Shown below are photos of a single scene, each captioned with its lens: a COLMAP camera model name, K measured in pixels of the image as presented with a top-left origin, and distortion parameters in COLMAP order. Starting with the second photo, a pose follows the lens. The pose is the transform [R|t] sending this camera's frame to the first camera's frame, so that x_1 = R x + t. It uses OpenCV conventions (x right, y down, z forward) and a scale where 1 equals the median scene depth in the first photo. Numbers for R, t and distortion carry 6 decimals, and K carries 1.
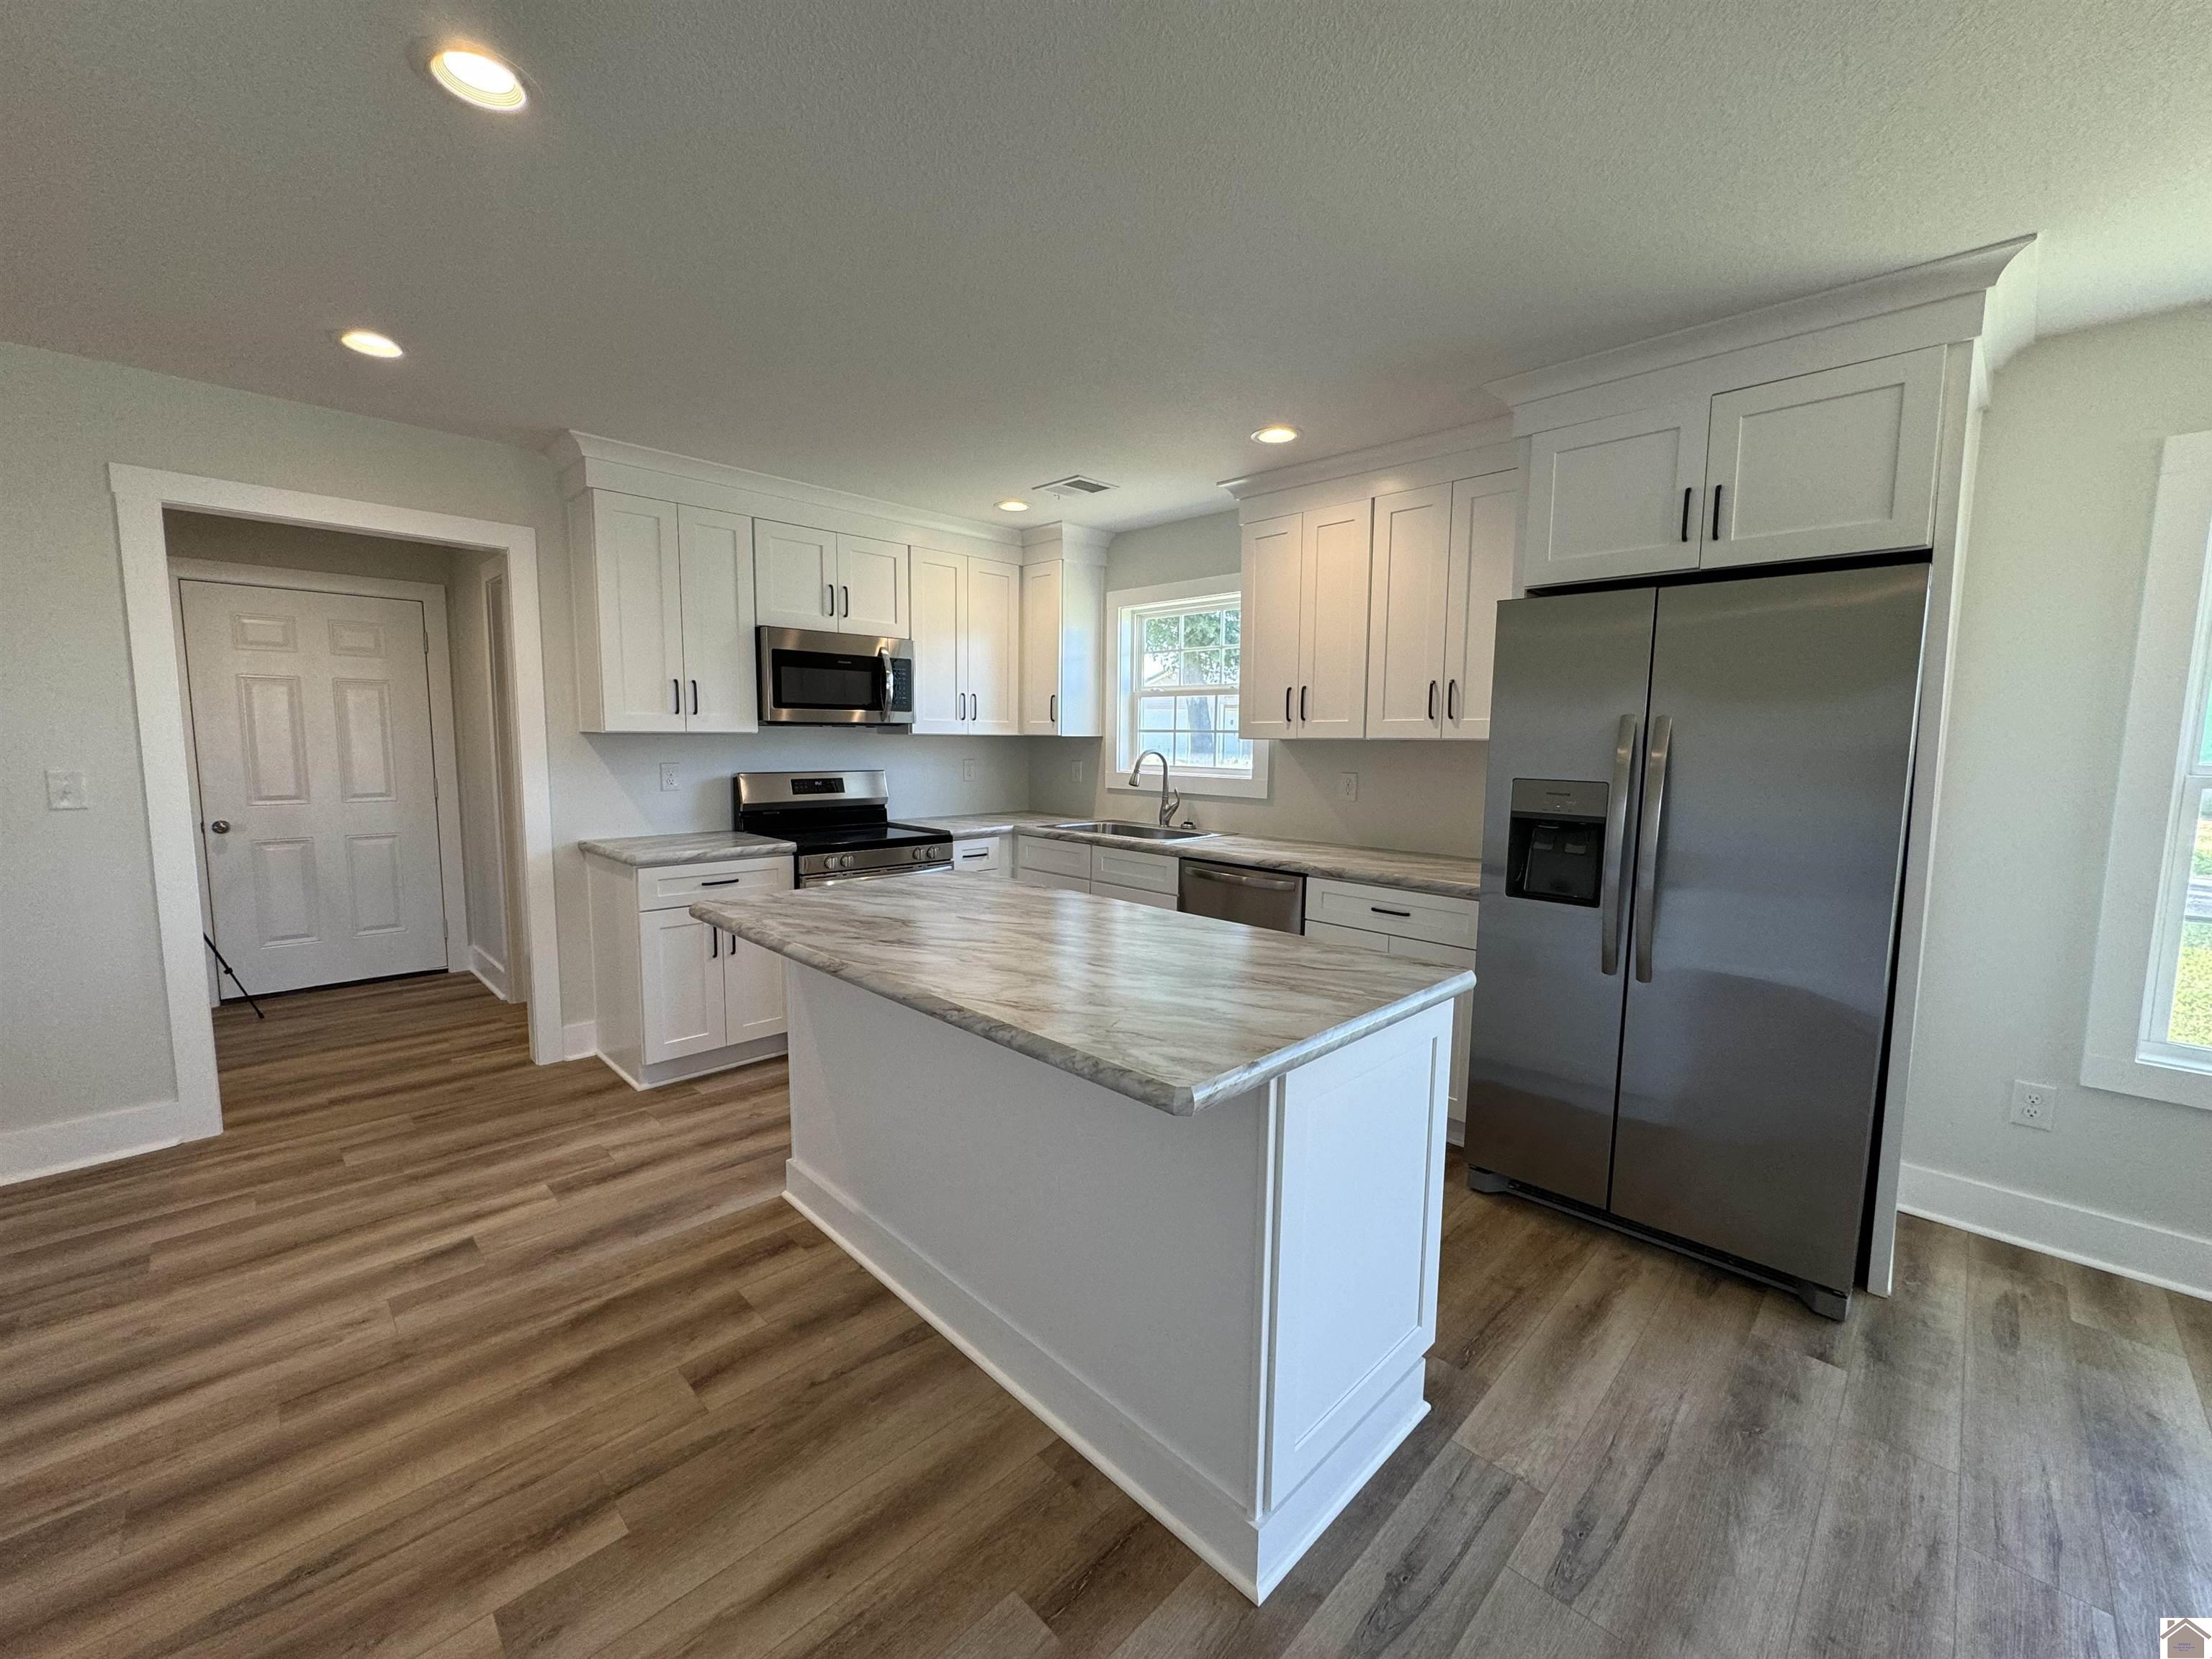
lens RADIAL K [[880.6, 0, 1104.0], [0, 880.6, 825.2], [0, 0, 1]] dist [-0.000551, 0.000132]
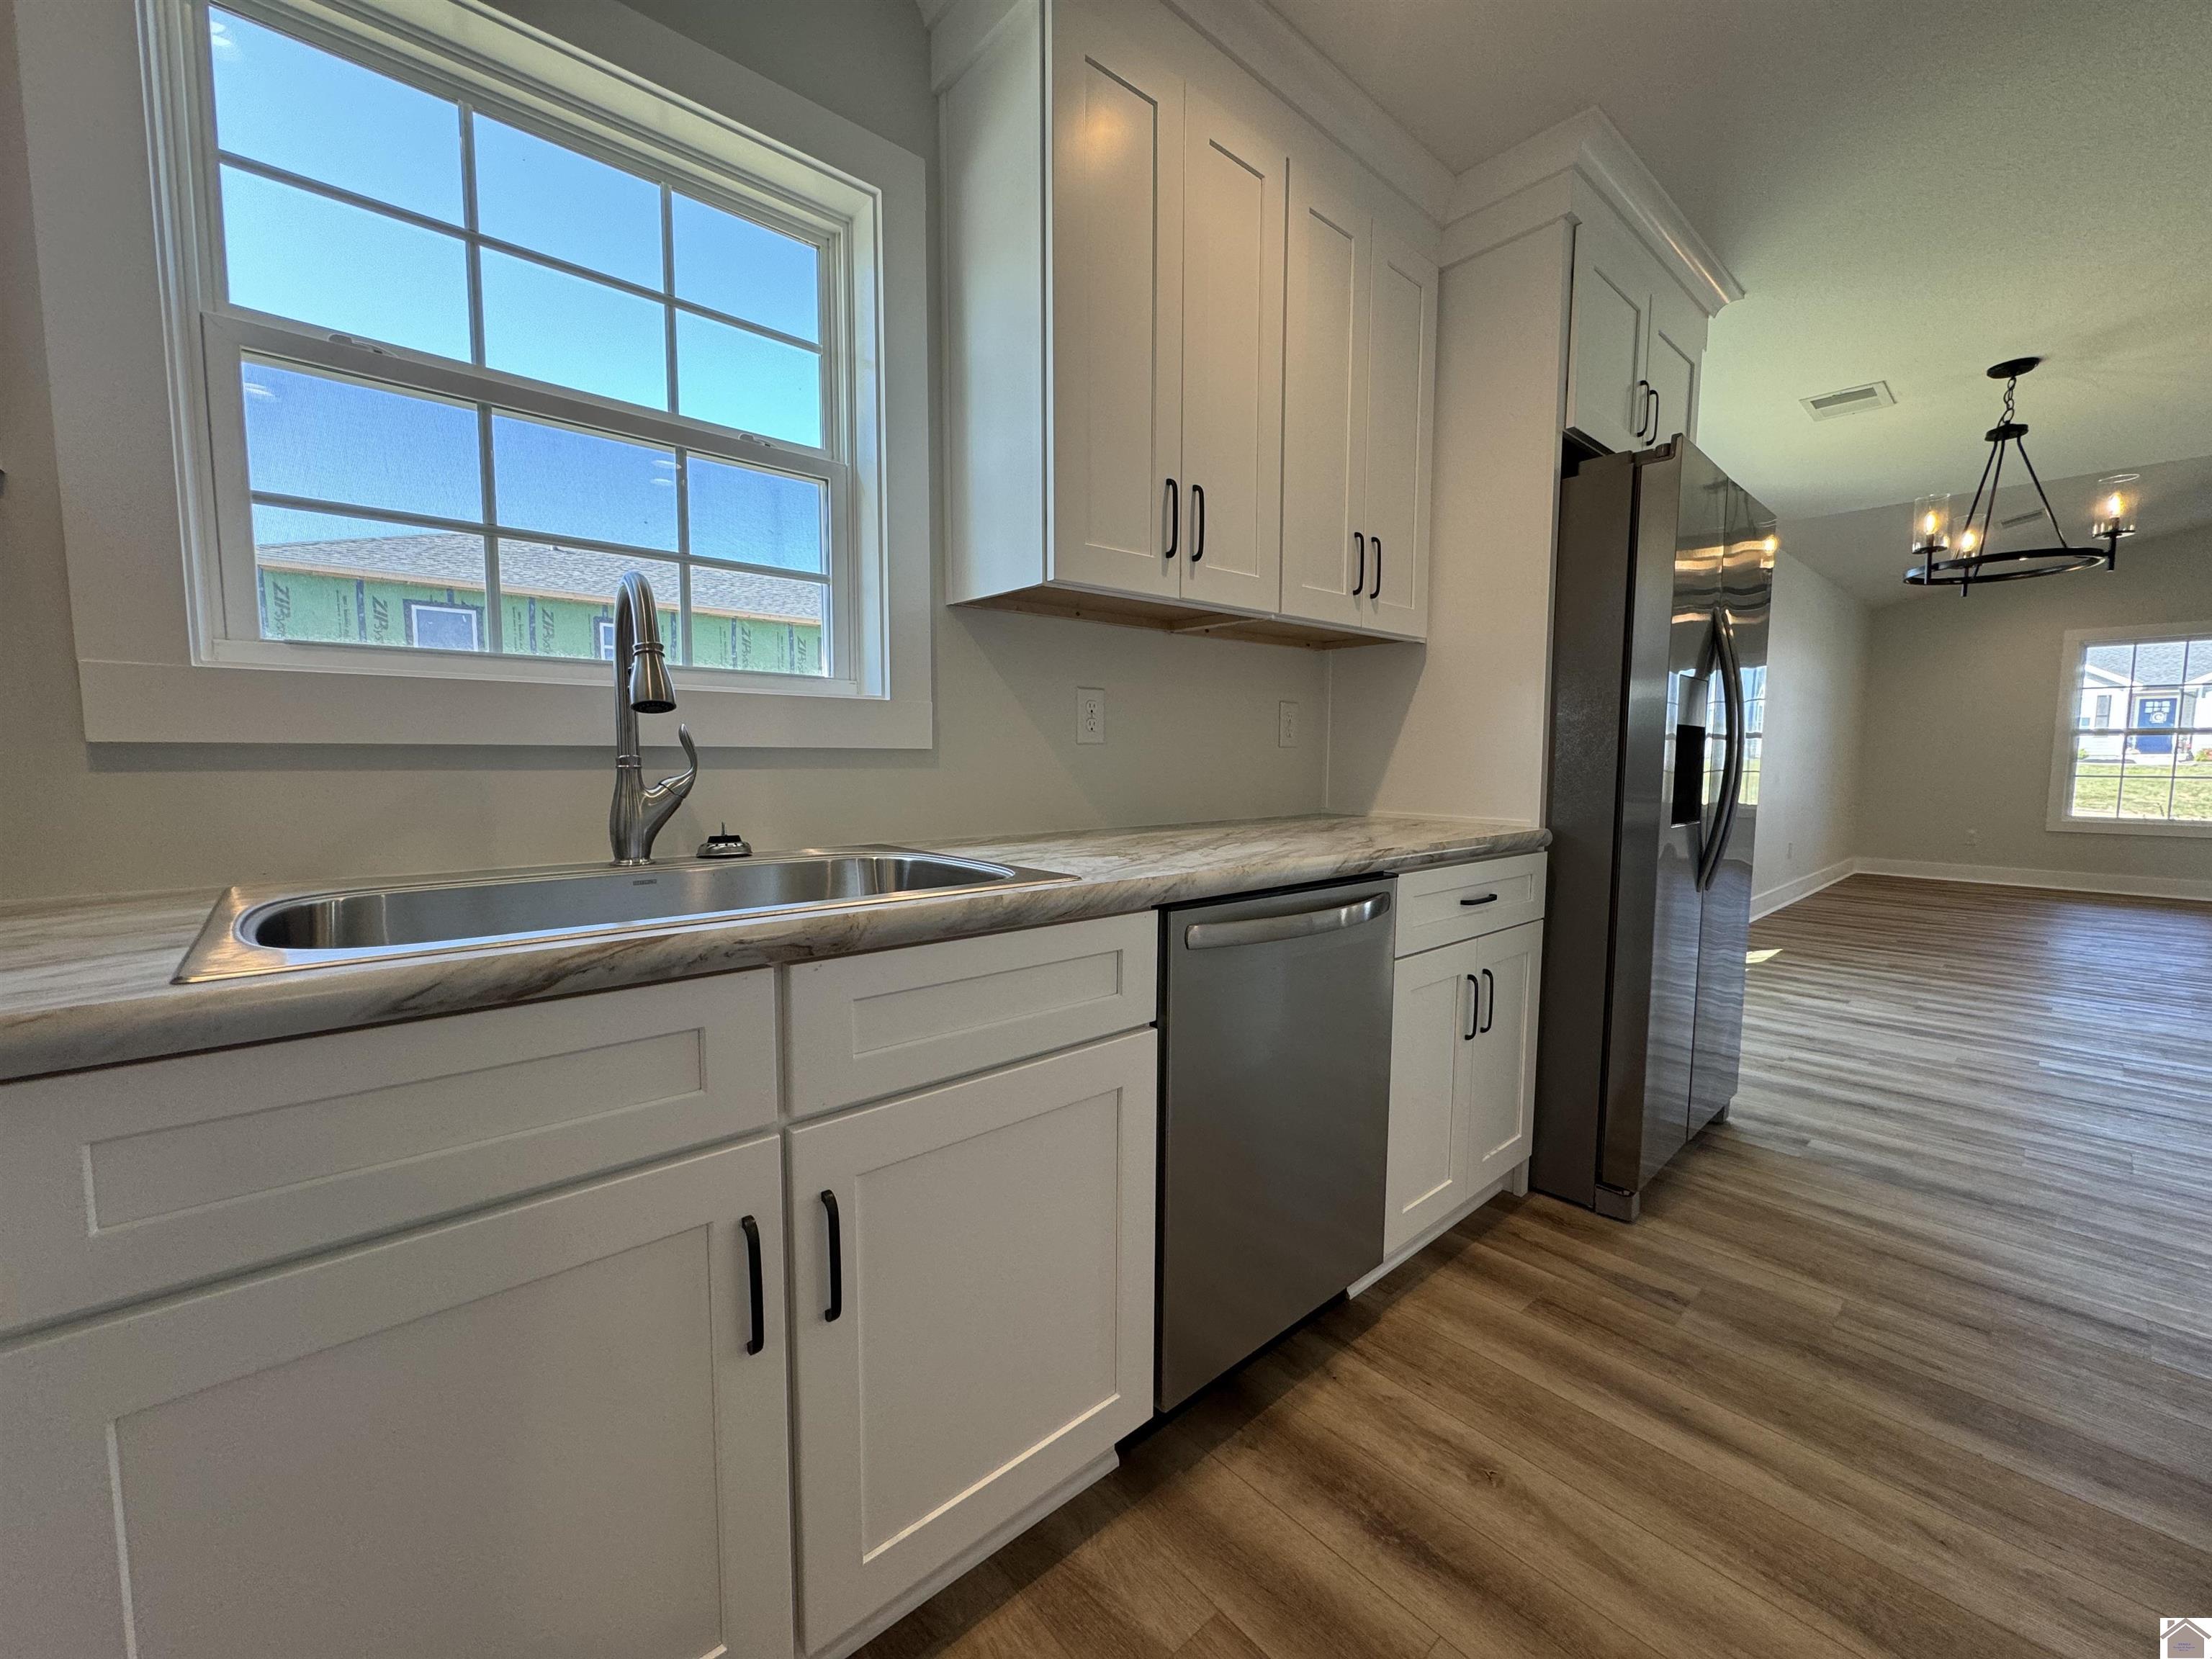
lens RADIAL K [[880.6, 0, 1104.0], [0, 880.6, 825.2], [0, 0, 1]] dist [-0.000551, 0.000132]
pose [[0.065778, -0.095277, 0.993275, -0.407338], [0.098109, 0.991225, 0.088584, -0.045082], [-0.992999, 0.091622, 0.074548, 1.660945]]
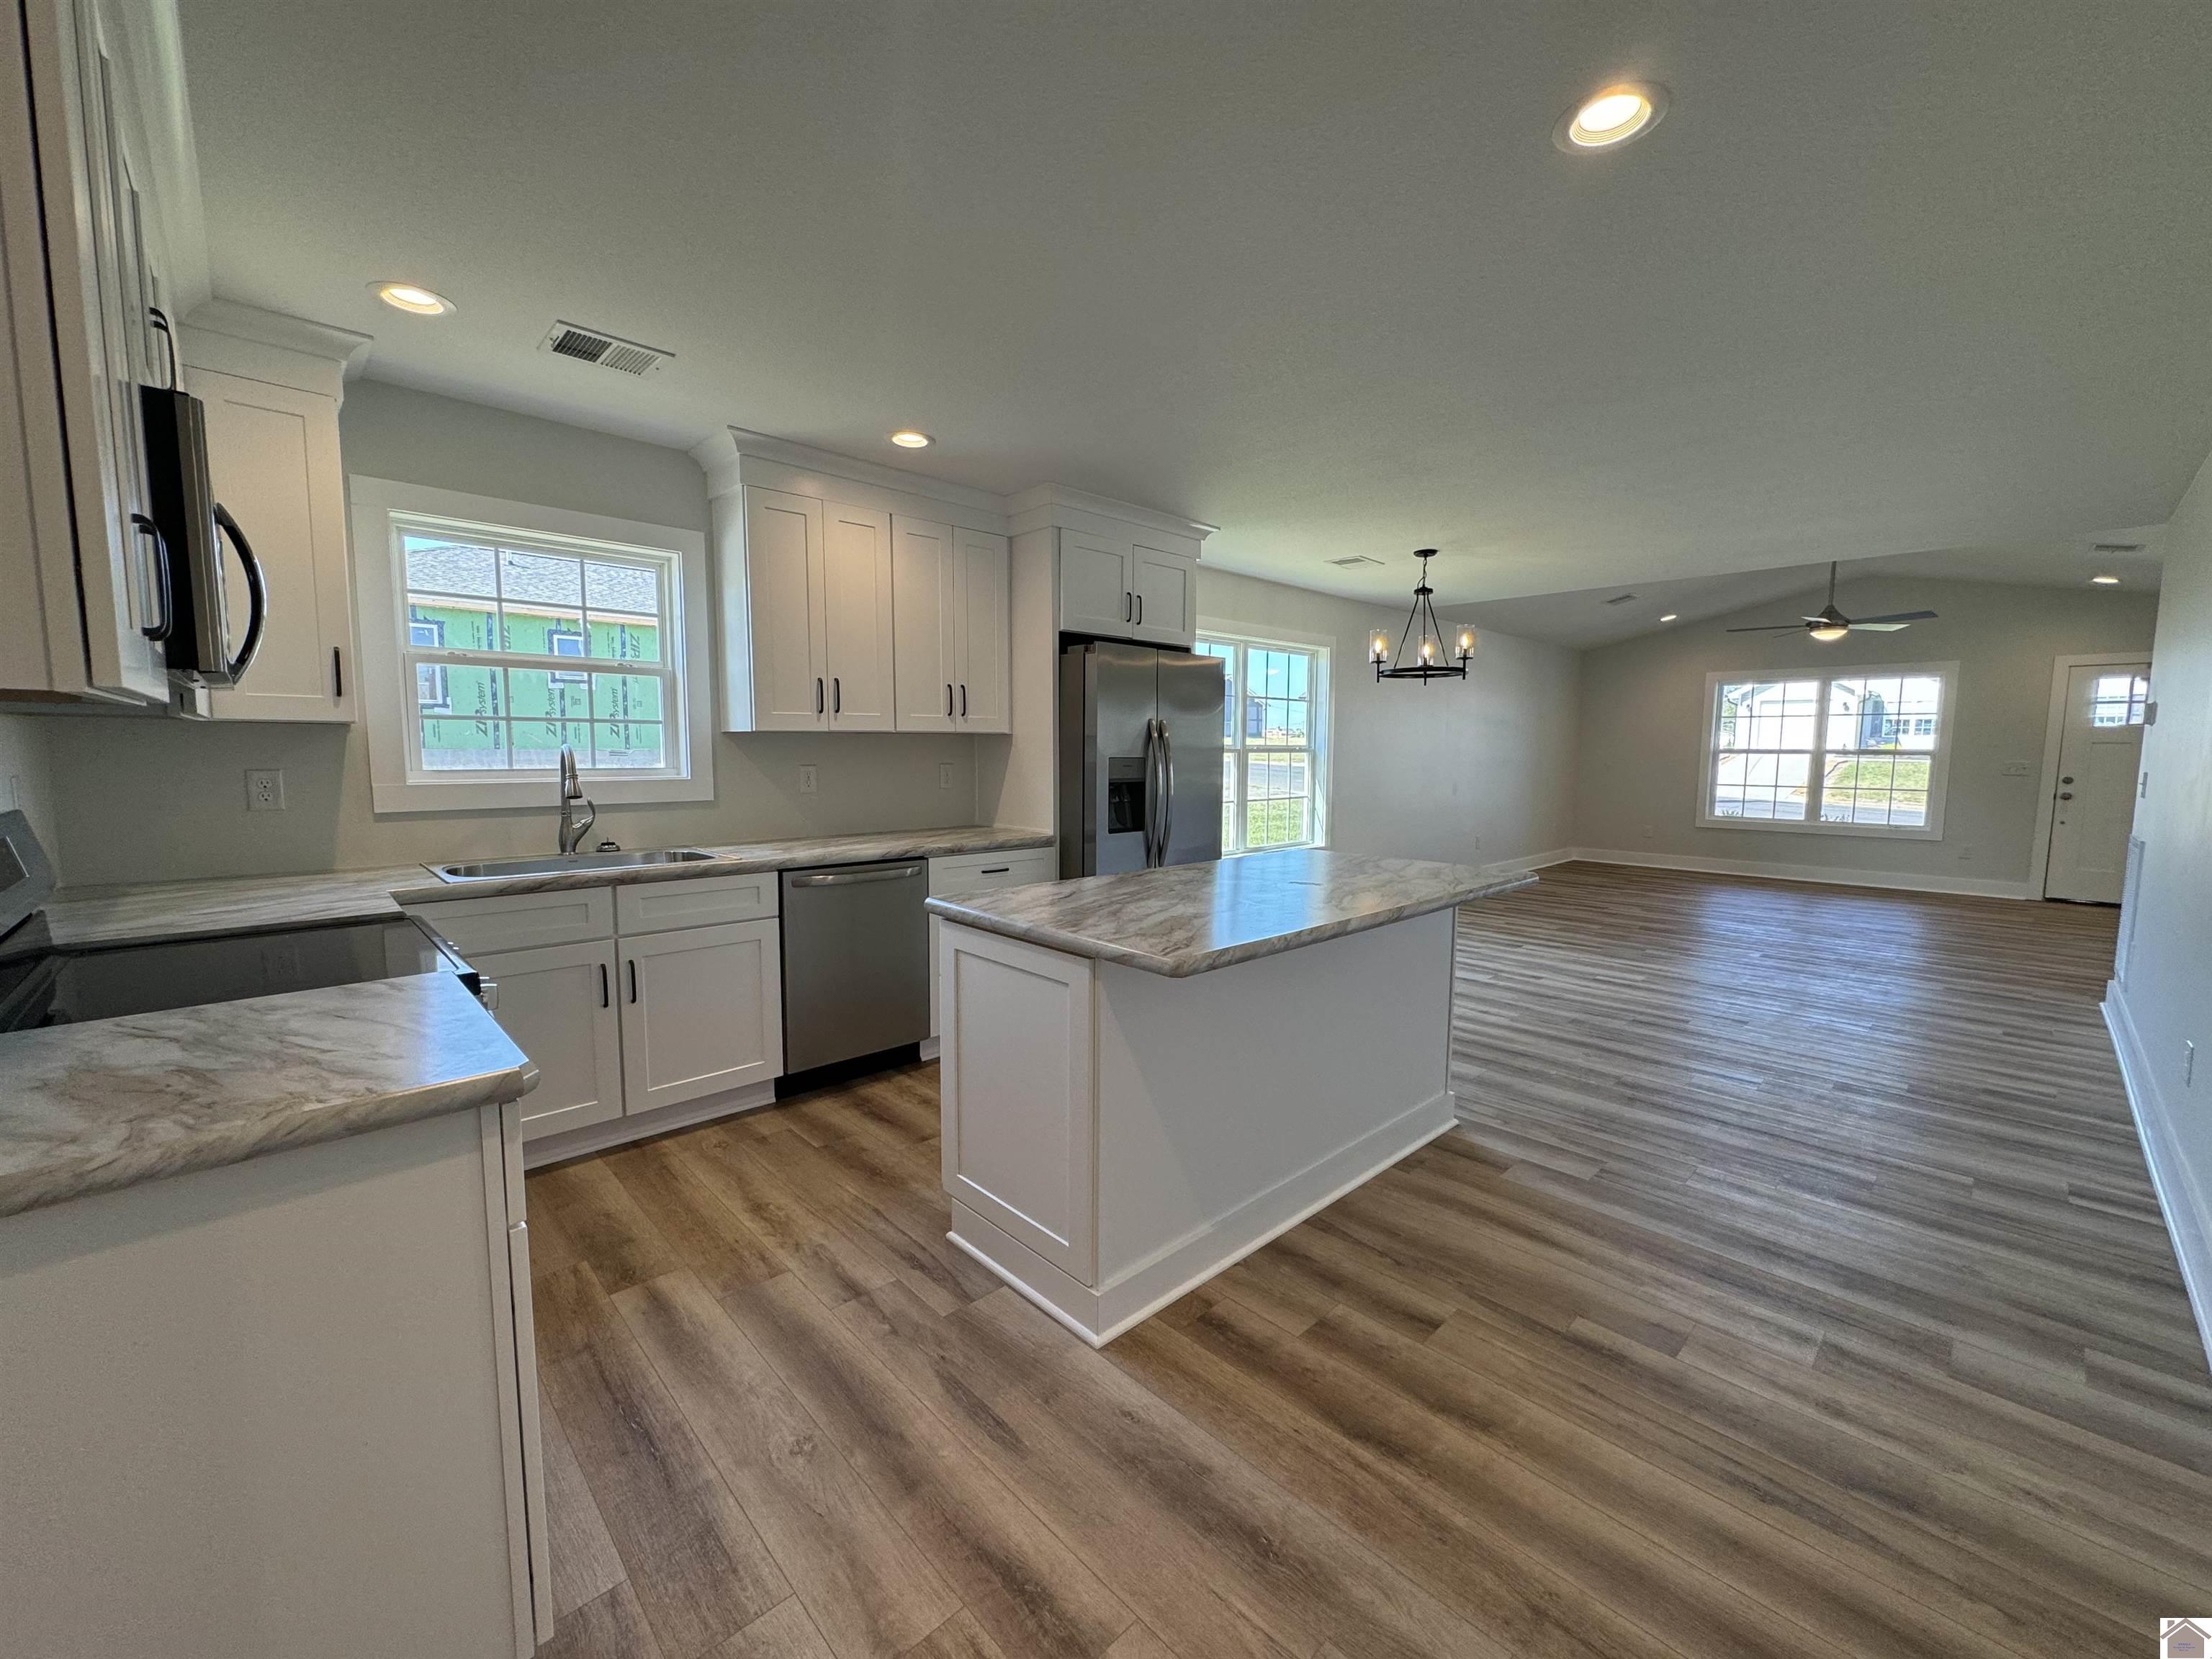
lens RADIAL K [[880.6, 0, 1104.0], [0, 880.6, 825.2], [0, 0, 1]] dist [-0.000551, 0.000132]
pose [[0.028243, -0.105217, 0.994048, -1.245178], [0.096281, 0.990108, 0.102064, -0.107609], [-0.994953, 0.092825, 0.038094, 1.091111]]
